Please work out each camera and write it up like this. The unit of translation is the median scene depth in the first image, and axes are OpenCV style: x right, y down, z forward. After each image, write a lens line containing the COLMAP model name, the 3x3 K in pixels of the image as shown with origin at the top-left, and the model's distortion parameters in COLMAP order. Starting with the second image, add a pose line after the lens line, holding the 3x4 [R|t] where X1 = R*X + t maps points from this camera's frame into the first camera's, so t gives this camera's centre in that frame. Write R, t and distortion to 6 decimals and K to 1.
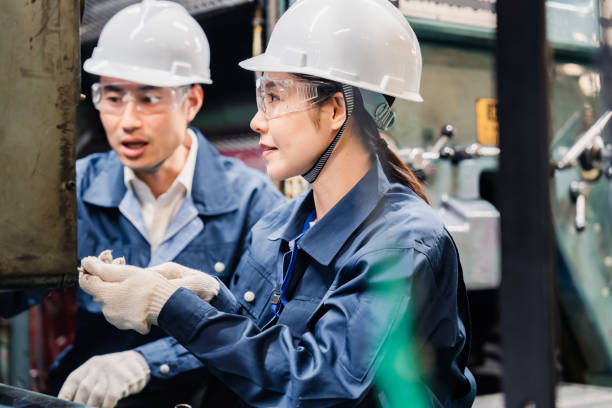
lens RADIAL K [[1185.5, 0, 303.2], [0, 1185.5, 200.5], [0, 0, 1]] dist [0.049954, 0.000000]
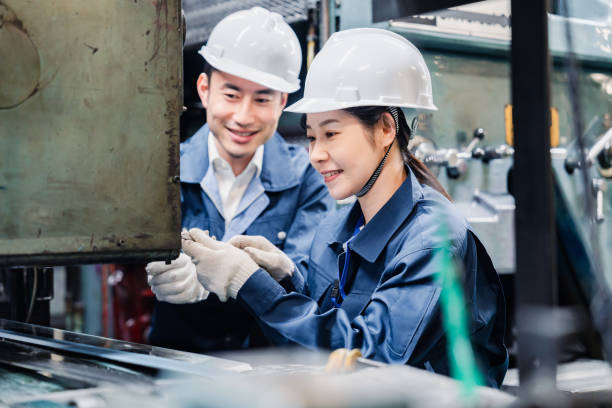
lens RADIAL K [[1185.5, 0, 308.7], [0, 1185.5, 201.0], [0, 0, 1]] dist [0.049954, 0.000000]
pose [[0.999728, -0.001611, -0.023278, -0.026465], [0.001605, 0.999999, -0.000283, 0.010691], [0.023278, 0.000246, 0.999729, -0.247947]]
